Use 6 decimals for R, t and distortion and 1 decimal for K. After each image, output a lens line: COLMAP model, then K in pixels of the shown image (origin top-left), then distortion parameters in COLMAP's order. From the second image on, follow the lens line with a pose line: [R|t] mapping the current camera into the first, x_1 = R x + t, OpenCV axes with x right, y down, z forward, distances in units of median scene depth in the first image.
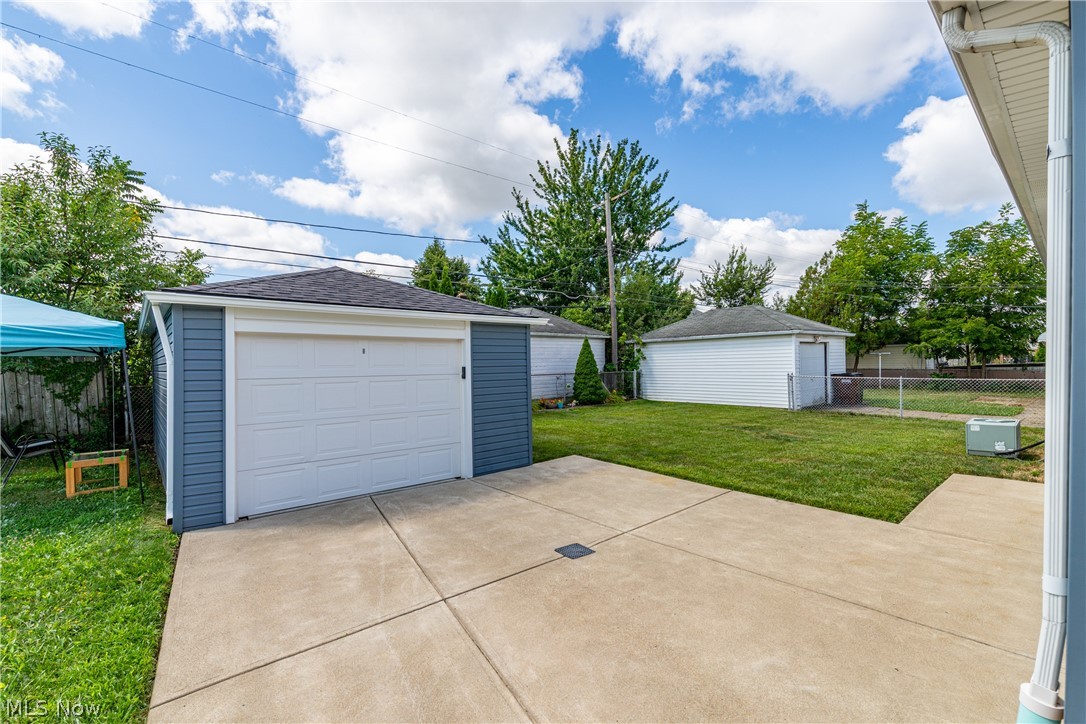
lens RADIAL K [[463.8, 0, 540.6], [0, 463.8, 373.5], [0, 0, 1]] dist [-0.000945, -0.000530]
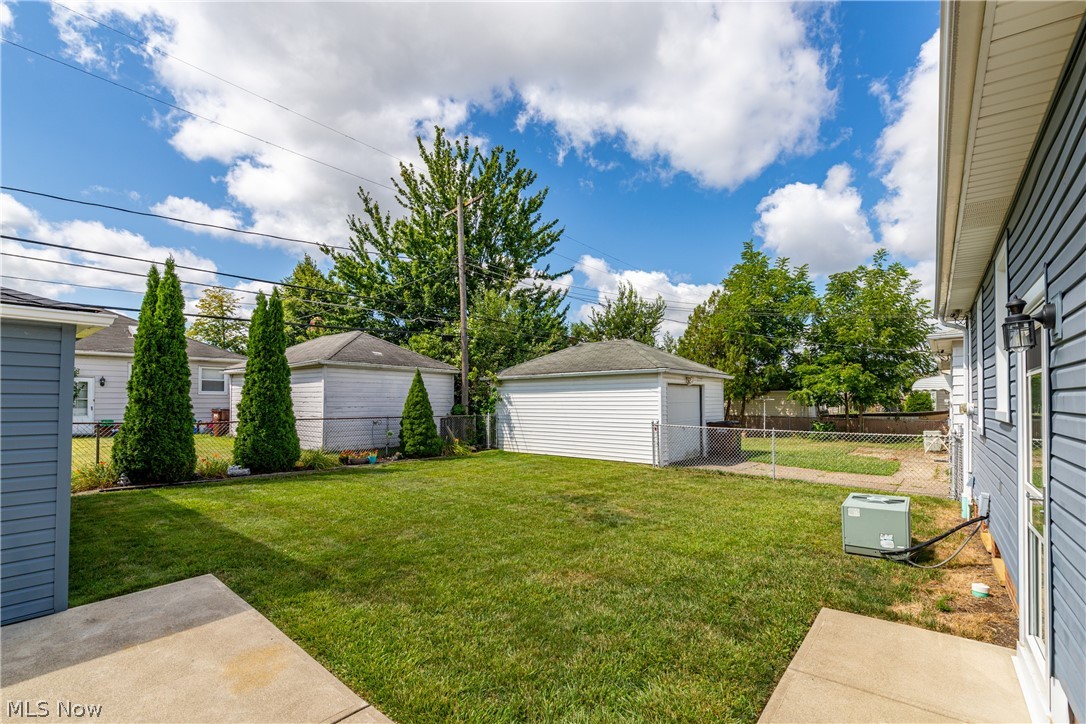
lens RADIAL K [[477.4, 0, 545.4], [0, 477.4, 395.9], [0, 0, 1]] dist [-0.000272, -0.000103]
pose [[0.983428, 0.022749, 0.179867, 0.120348], [-0.015829, 0.999082, -0.039818, -0.005224], [-0.180608, 0.036311, 0.982885, 0.128384]]
